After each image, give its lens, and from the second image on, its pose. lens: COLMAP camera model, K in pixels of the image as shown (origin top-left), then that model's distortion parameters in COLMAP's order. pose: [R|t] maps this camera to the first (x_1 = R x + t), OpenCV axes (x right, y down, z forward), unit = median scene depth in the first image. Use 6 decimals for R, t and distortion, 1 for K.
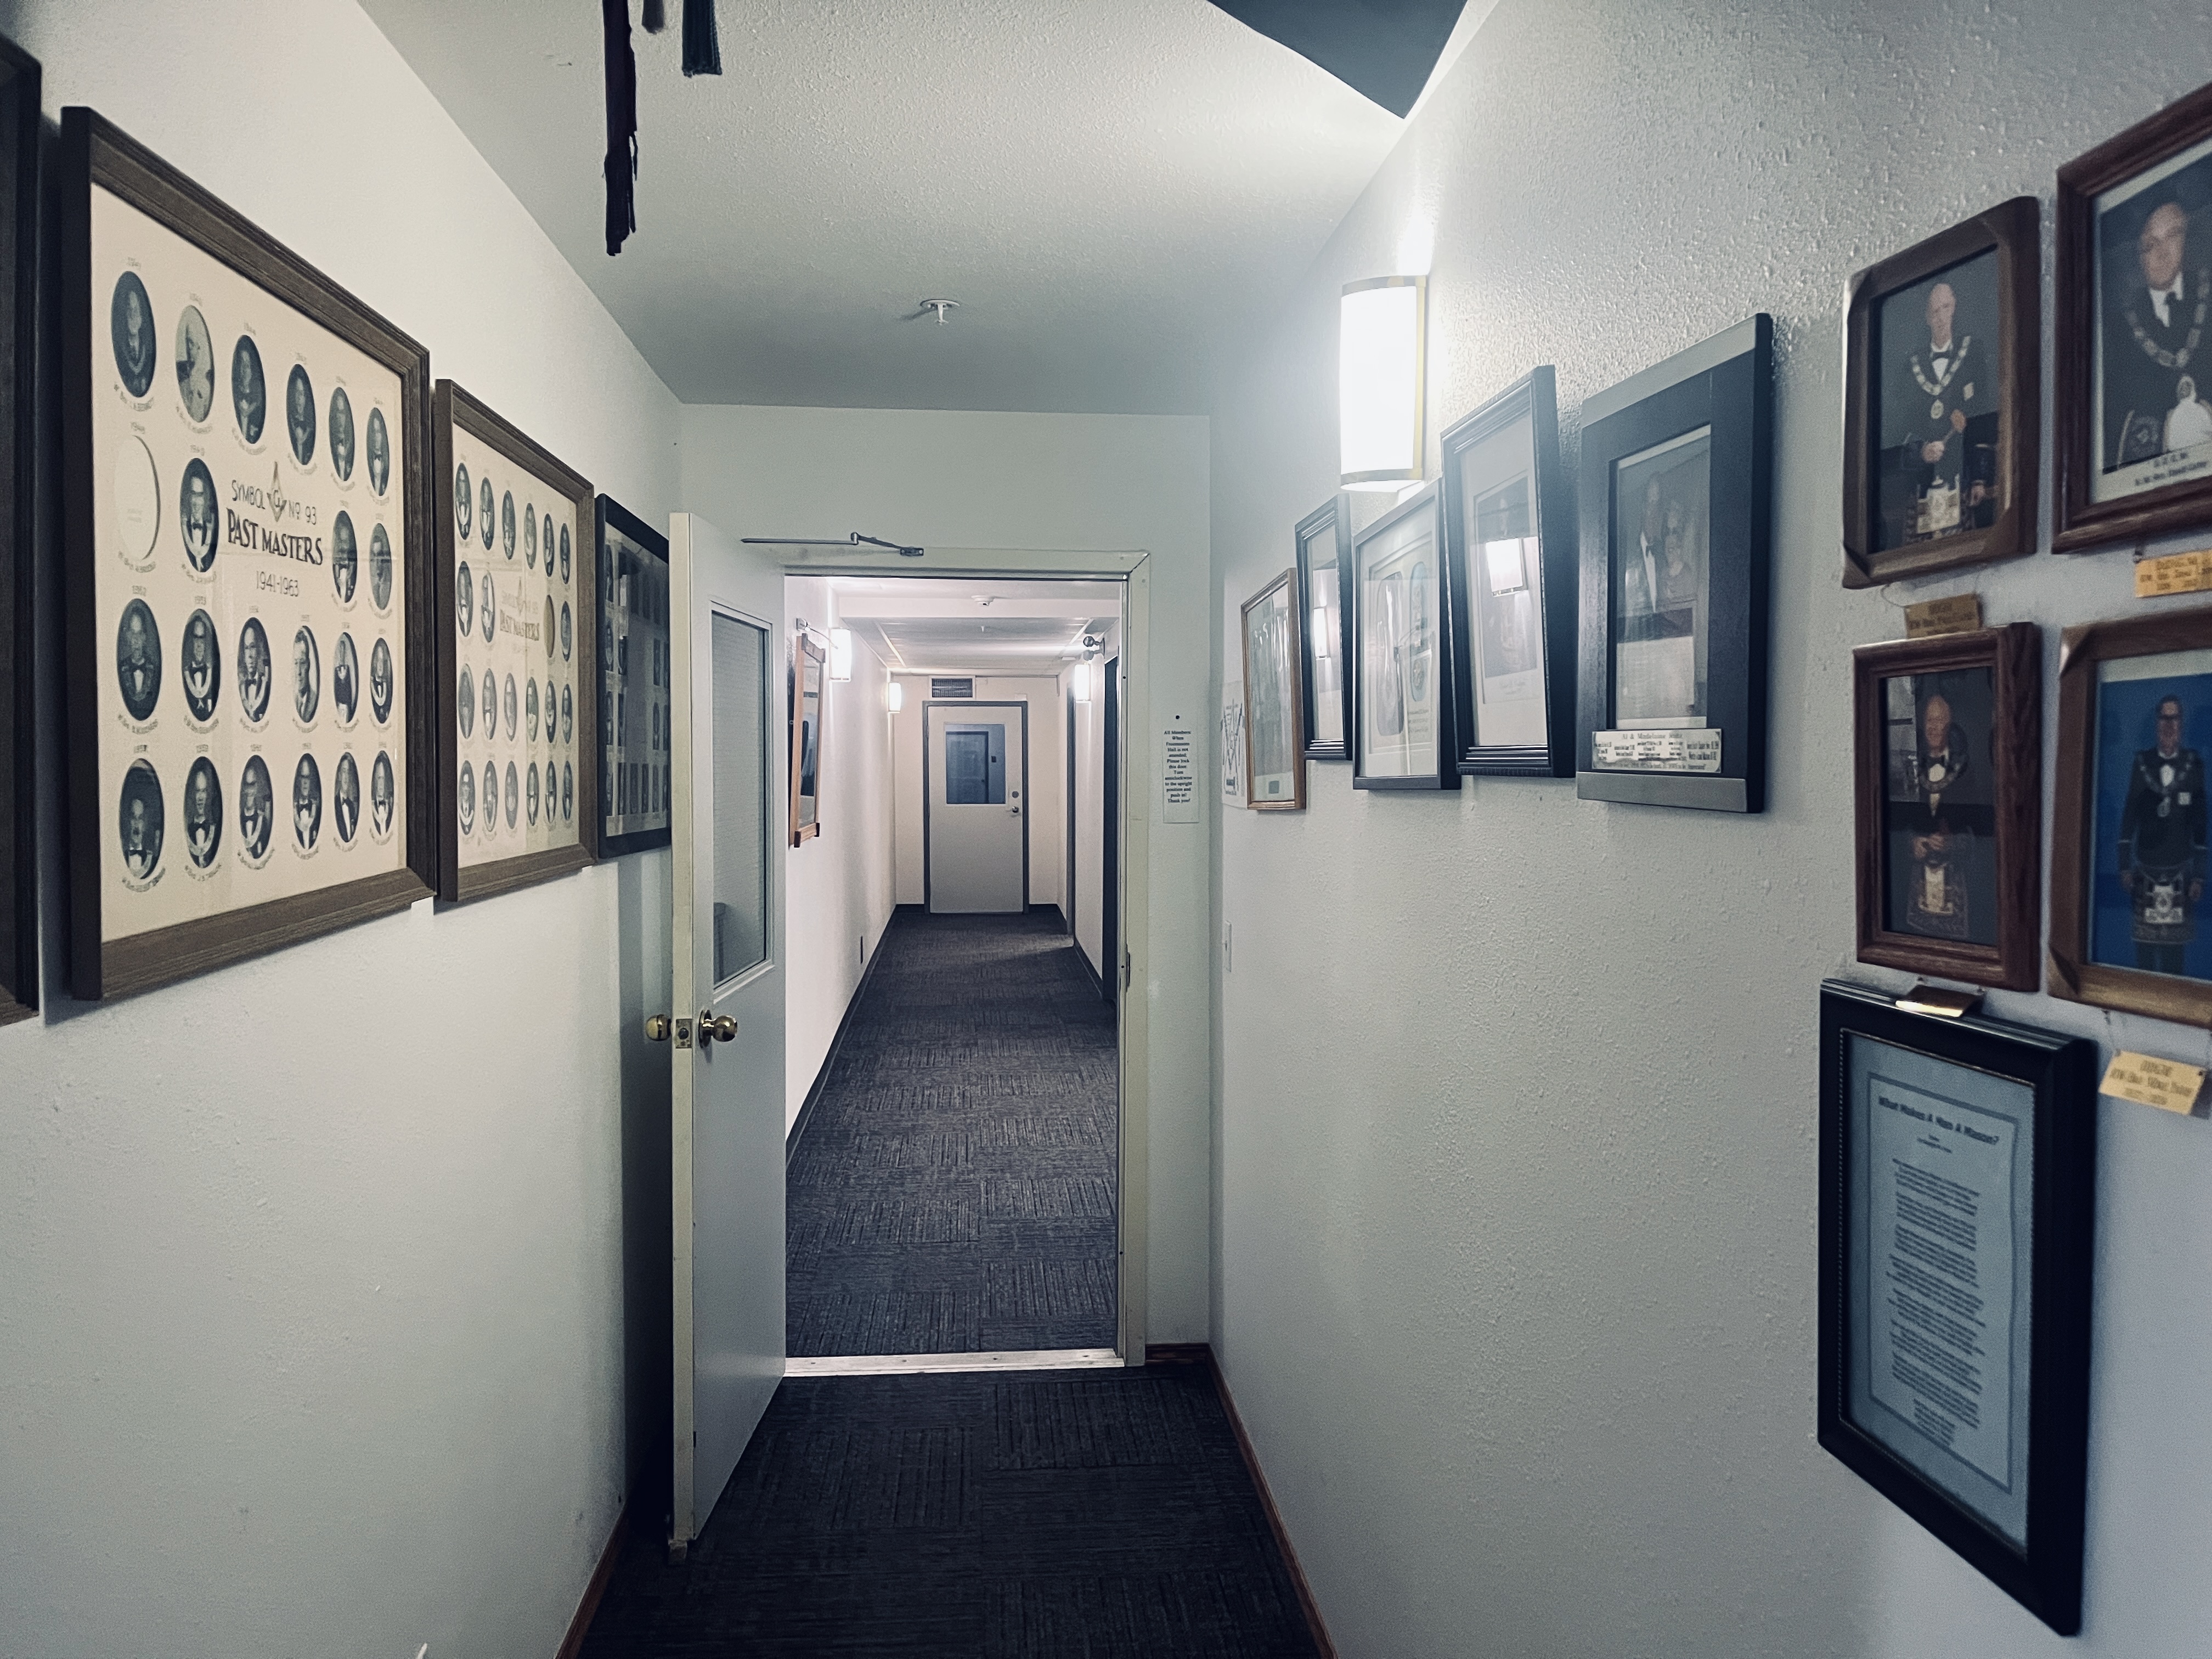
lens RADIAL K [[1669.4, 0, 1105.8], [0, 1669.4, 822.4], [0, 0, 1]] dist [0.028149, -0.014031]
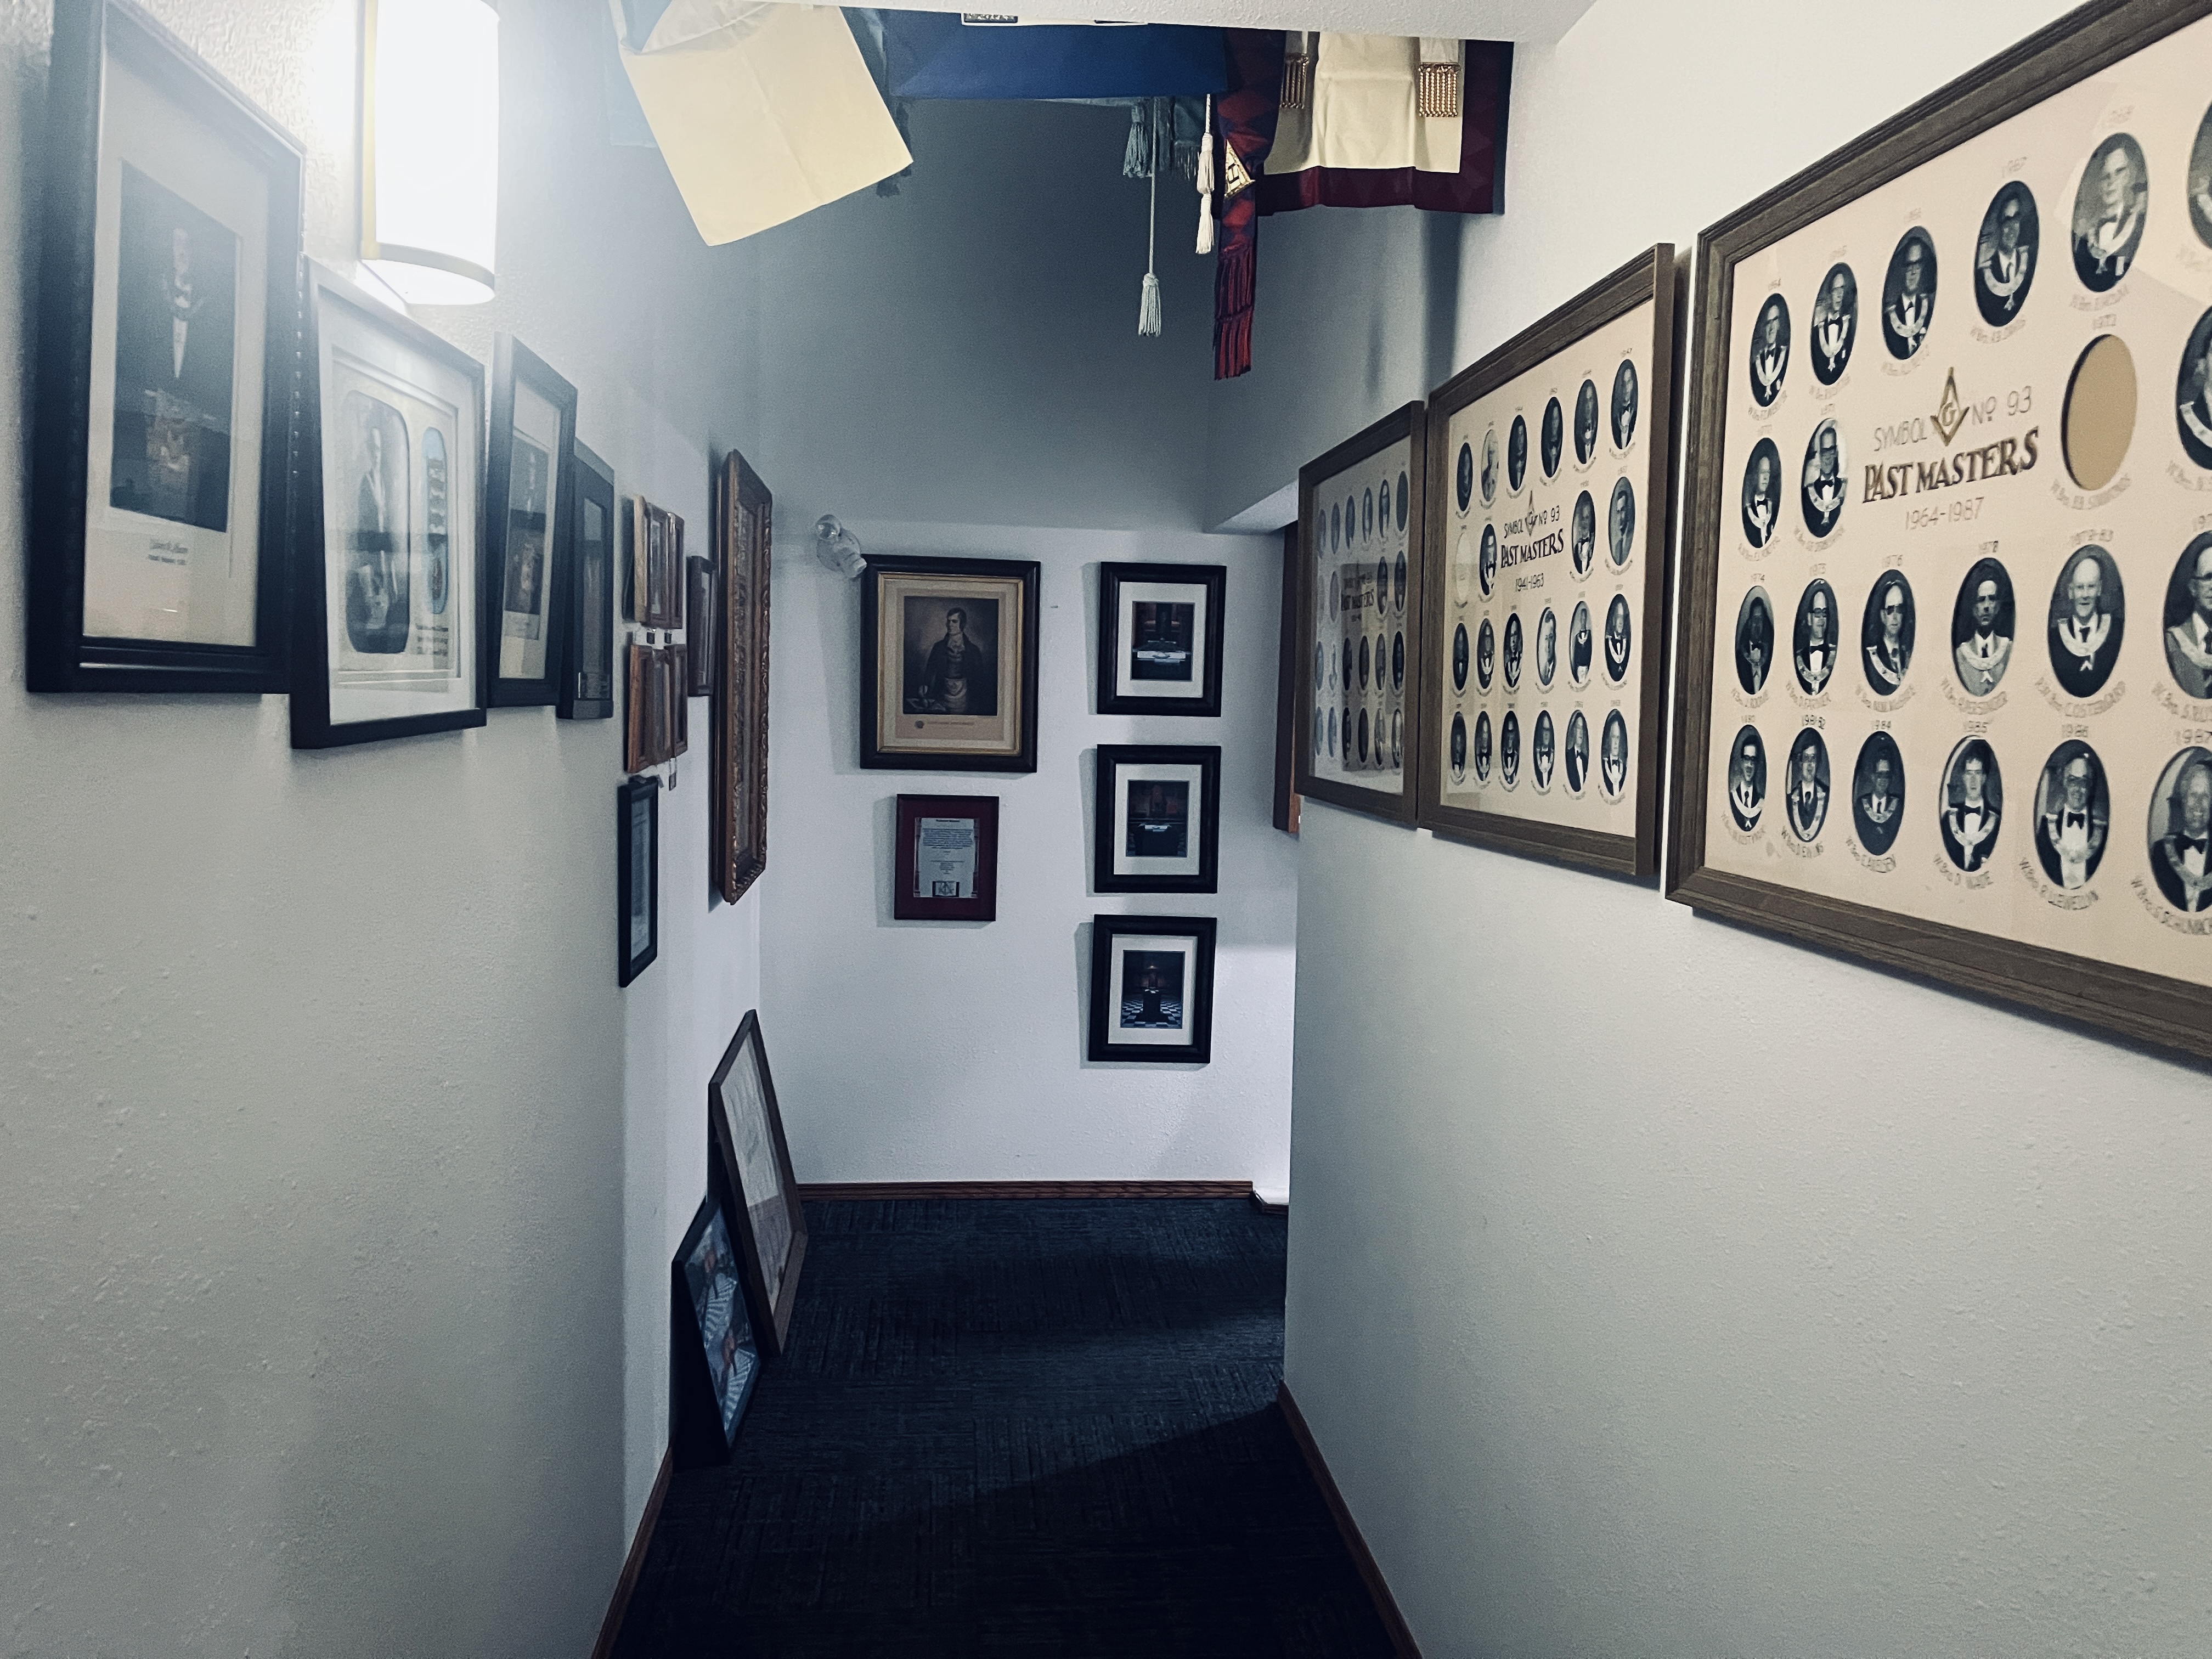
lens RADIAL K [[1669.4, 0, 1105.1], [0, 1669.4, 823.4], [0, 0, 1]] dist [0.028149, -0.014031]
pose [[-0.999538, -0.024720, -0.017656, -0.121237], [-0.026576, 0.993120, 0.114049, -0.083548], [0.014715, 0.114465, -0.993318, 2.064074]]
